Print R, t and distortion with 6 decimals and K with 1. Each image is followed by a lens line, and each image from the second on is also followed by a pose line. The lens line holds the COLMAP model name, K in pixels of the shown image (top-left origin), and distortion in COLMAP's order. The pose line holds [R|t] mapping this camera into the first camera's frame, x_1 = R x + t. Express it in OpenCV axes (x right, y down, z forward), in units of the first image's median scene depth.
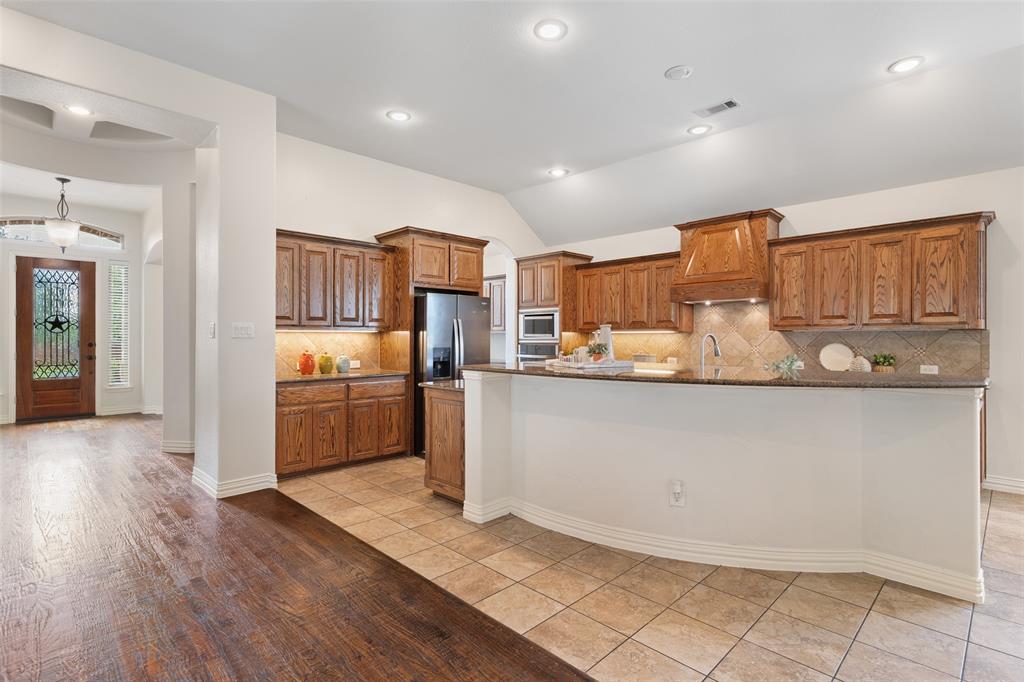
lens RADIAL K [[498.4, 0, 507.1], [0, 498.4, 335.6], [0, 0, 1]] dist [0.001460, 0.000162]
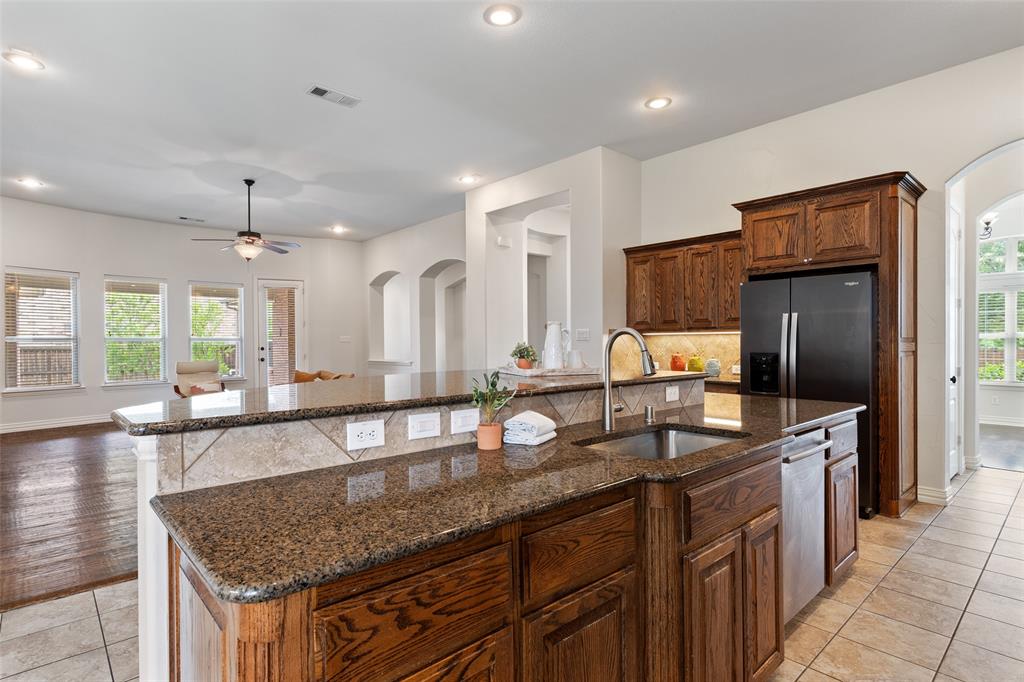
lens RADIAL K [[518.1, 0, 515.5], [0, 518.1, 332.4], [0, 0, 1]] dist [0.007015, 0.000692]
pose [[-0.034804, -0.018128, -0.999230, 0.698761], [0.003715, 0.999826, -0.018268, 0.006211], [0.999387, -0.004348, -0.034731, 0.710220]]
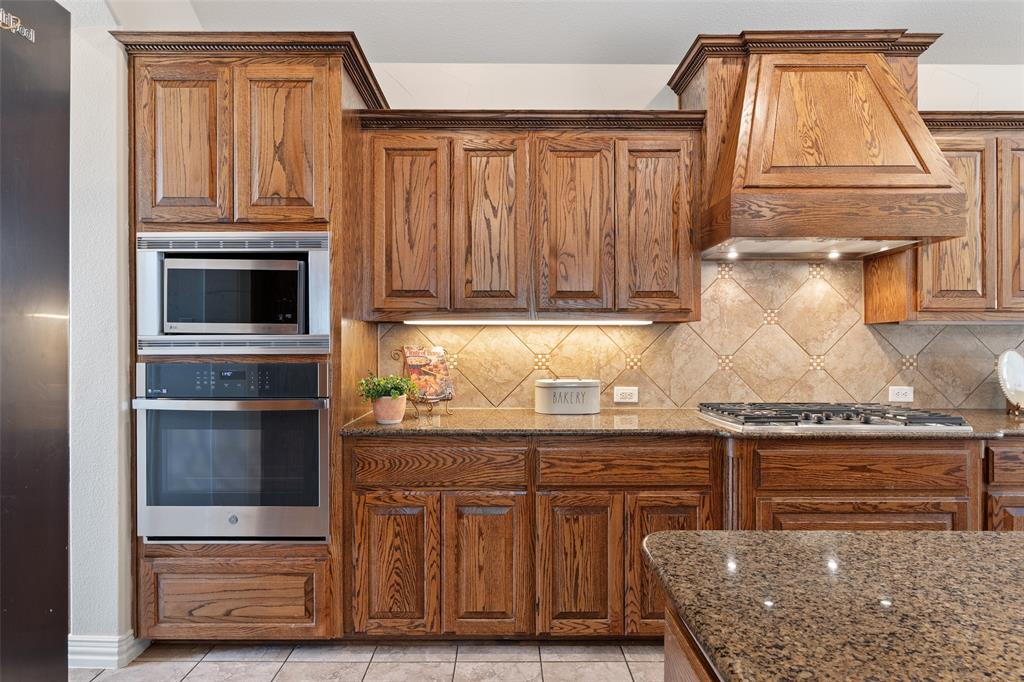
lens RADIAL K [[524.6, 0, 505.5], [0, 524.6, 342.3], [0, 0, 1]] dist [-0.000272, 0.000225]
pose [[0.700962, -0.002168, 0.713195, -0.055559], [-0.003076, 0.999977, 0.006064, 0.007595], [-0.713192, -0.006444, 0.700940, 0.968375]]
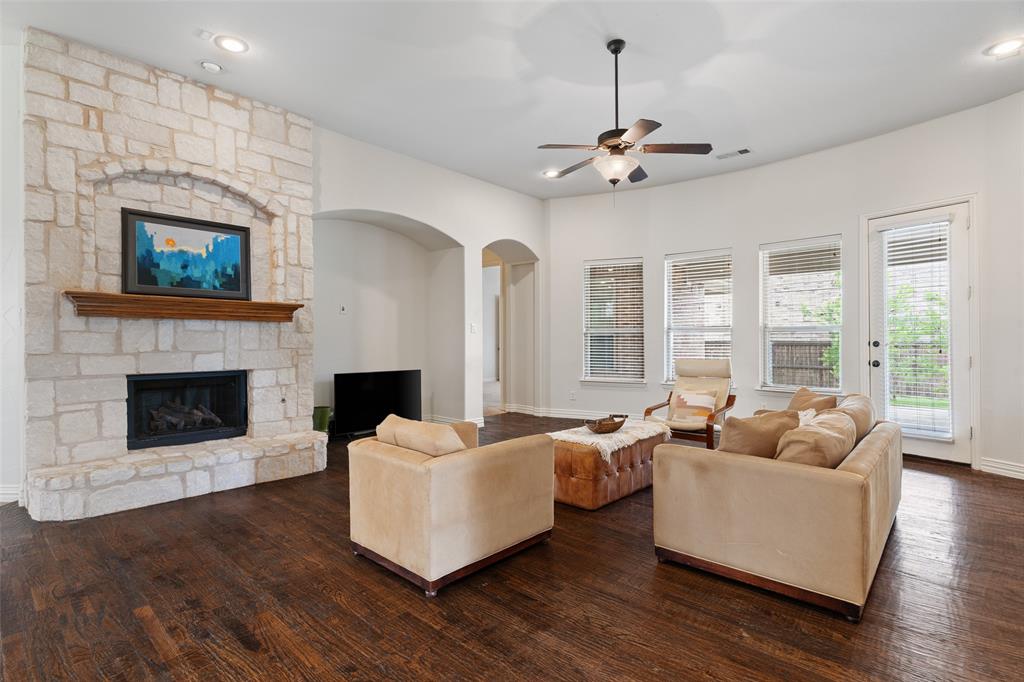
lens RADIAL K [[504.1, 0, 512.0], [0, 504.1, 341.0], [0, 0, 1]] dist [-0.005214, -0.000592]
pose [[-0.998415, -0.002359, -0.056230, -0.386770], [-0.002494, 0.999994, 0.002339, 0.022816], [0.056225, 0.002476, -0.998415, 0.708220]]
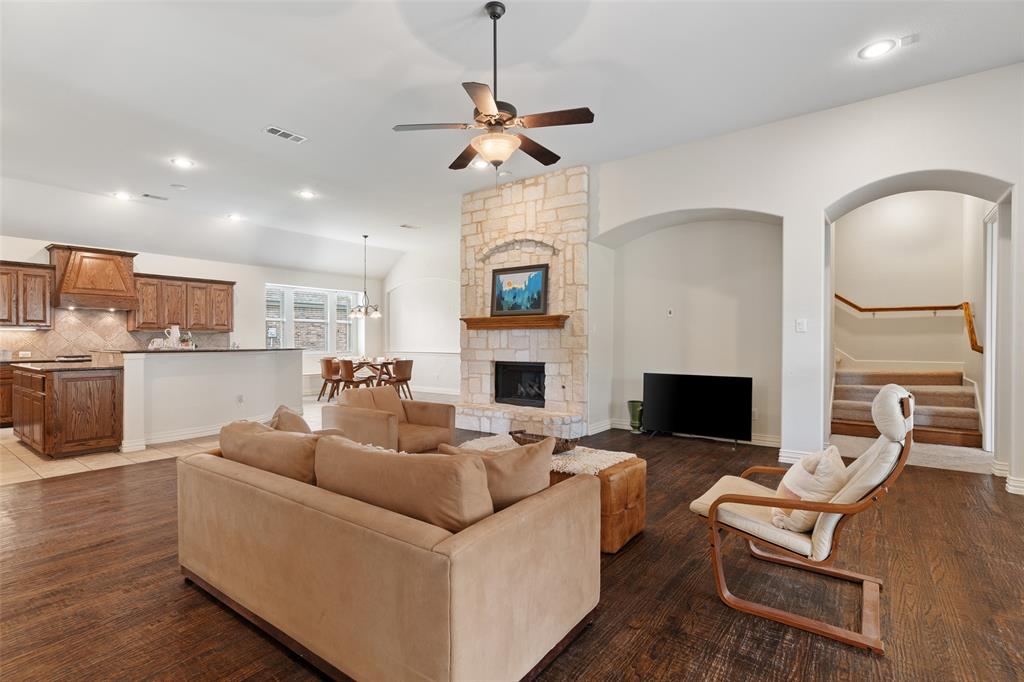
lens RADIAL K [[493.6, 0, 505.3], [0, 493.6, 342.5], [0, 0, 1]] dist [0.001248, 0.000217]
pose [[-0.136417, -0.002171, 0.990649, -1.215880], [-0.001795, 0.999996, 0.001945, 0.023723], [-0.990650, -0.001513, -0.136420, 0.057365]]
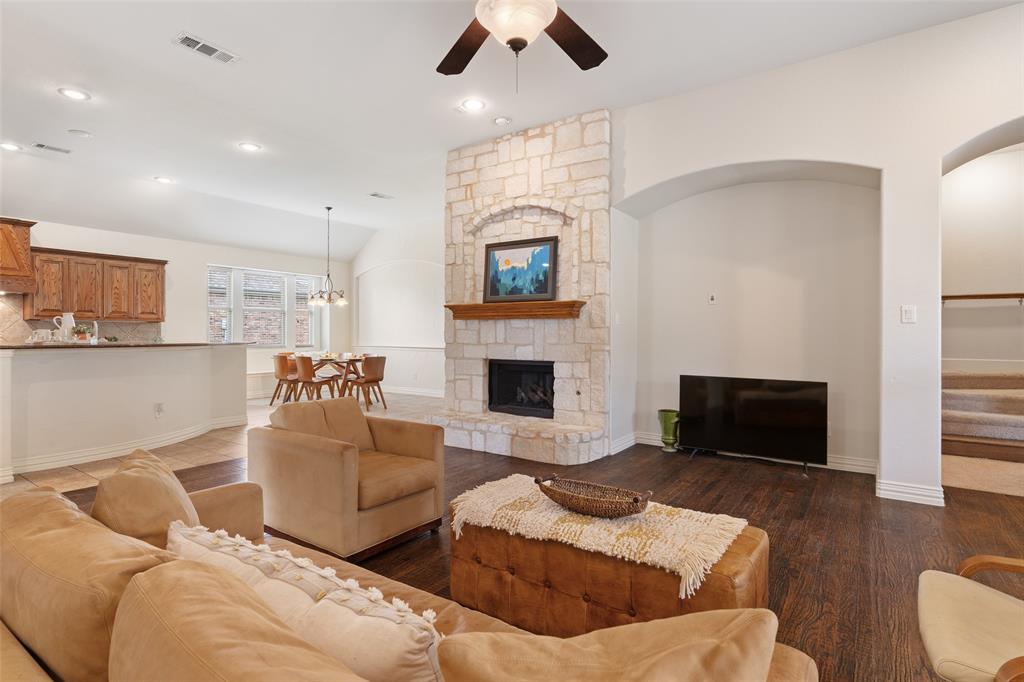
lens RADIAL K [[515.5, 0, 504.7], [0, 515.5, 338.7], [0, 0, 1]] dist [0.001894, -0.001145]
pose [[-0.174355, -0.008942, 0.984642, -0.984045], [-0.004394, 0.999956, 0.008303, 0.023367], [-0.984673, -0.002879, -0.174387, 0.062816]]
